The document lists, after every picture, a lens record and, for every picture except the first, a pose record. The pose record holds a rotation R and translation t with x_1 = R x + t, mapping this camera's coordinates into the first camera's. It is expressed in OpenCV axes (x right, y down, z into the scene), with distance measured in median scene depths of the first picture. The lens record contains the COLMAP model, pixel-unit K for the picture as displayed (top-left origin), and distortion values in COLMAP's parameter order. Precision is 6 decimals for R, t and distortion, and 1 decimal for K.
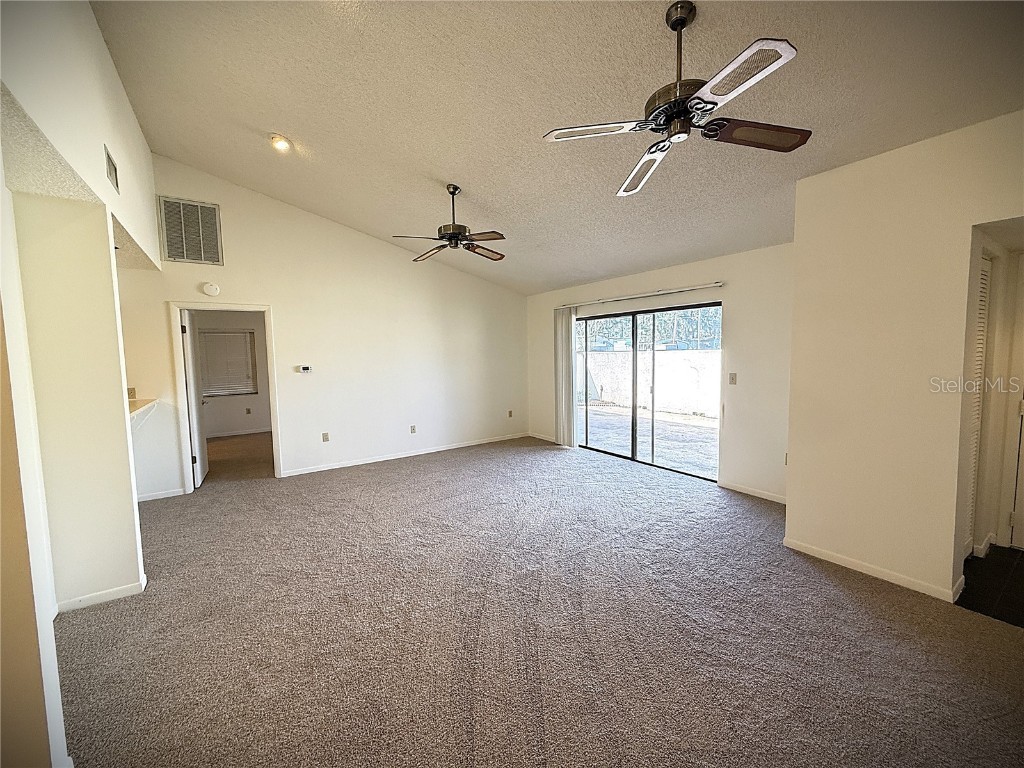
lens RADIAL K [[408.6, 0, 510.0], [0, 408.6, 383.8], [0, 0, 1]] dist [-0.000818, -0.000006]
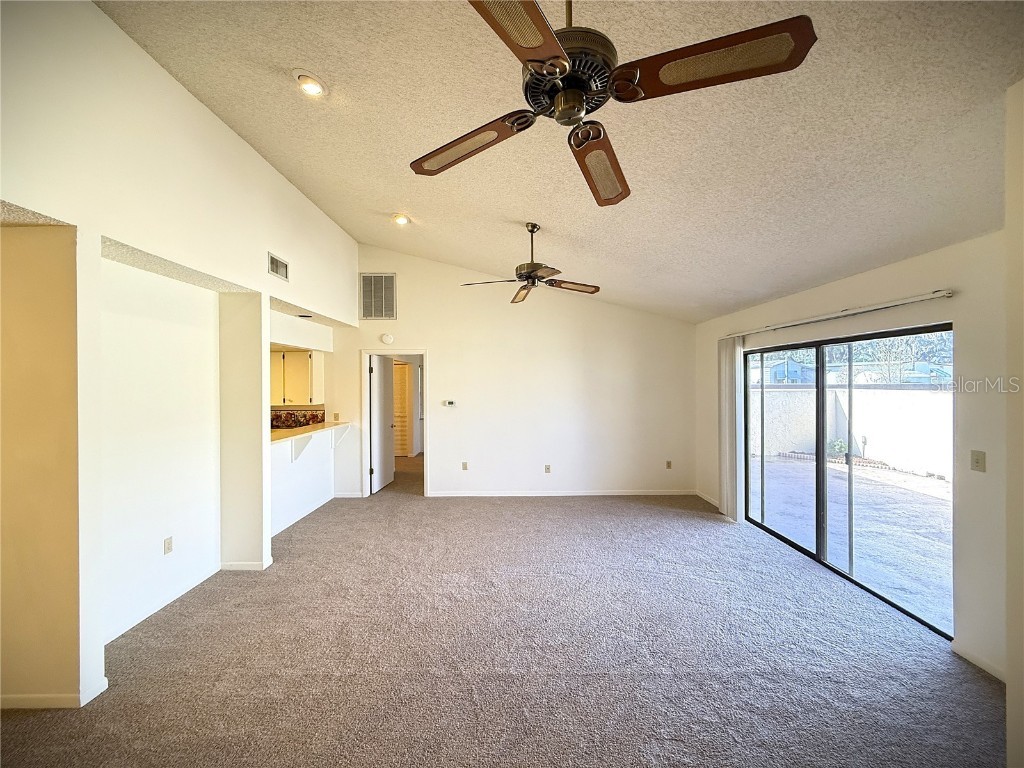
lens RADIAL K [[408.6, 0, 509.8], [0, 408.6, 384.8], [0, 0, 1]] dist [-0.000818, -0.000006]
pose [[0.825820, 0.019863, -0.563584, 0.334720], [-0.055506, 0.997390, -0.046181, -0.055046], [0.561195, 0.069420, 0.824767, 0.188864]]
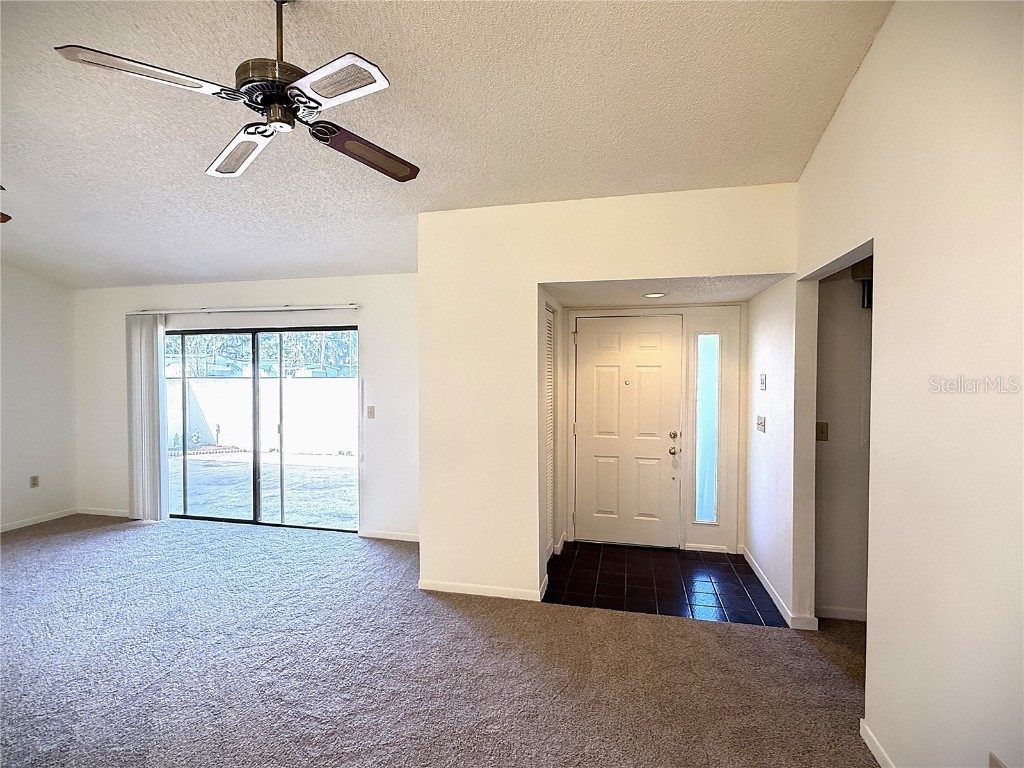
lens RADIAL K [[492.6, 0, 513.1], [0, 492.6, 384.0], [0, 0, 1]] dist [0.000748, 0.000827]
pose [[0.733562, 0.007911, 0.679577, 0.038689], [0.038325, 0.997860, -0.052985, -0.005073], [-0.678542, 0.064913, 0.731688, -0.007910]]
